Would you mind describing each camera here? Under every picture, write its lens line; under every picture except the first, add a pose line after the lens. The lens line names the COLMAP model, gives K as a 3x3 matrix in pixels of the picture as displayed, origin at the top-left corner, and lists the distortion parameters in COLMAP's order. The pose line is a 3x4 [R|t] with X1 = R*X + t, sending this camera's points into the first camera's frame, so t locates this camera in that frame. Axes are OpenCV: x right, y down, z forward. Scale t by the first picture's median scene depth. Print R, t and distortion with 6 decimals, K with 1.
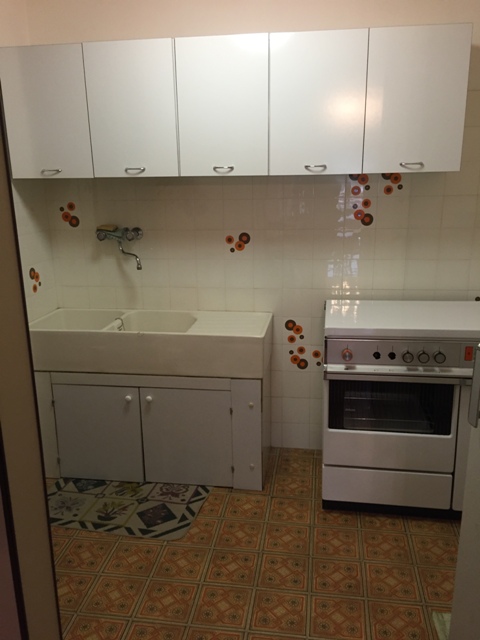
lens RADIAL K [[550.1, 0, 242.5], [0, 550.1, 325.0], [0, 0, 1]] dist [0.095797, -0.135369]
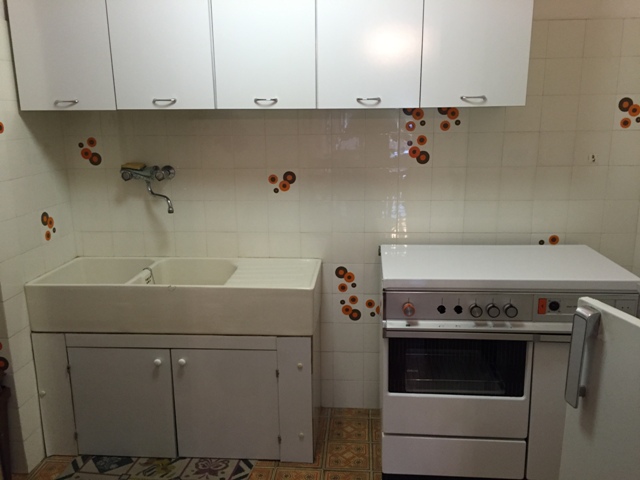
lens RADIAL K [[550.1, 0, 324.1], [0, 550.1, 237.8], [0, 0, 1]] dist [0.095797, -0.135369]
pose [[0.997011, -0.011791, 0.076349, -0.010767], [0.014605, 0.999231, -0.036400, -0.026301], [-0.075861, 0.037406, 0.996417, 0.104563]]
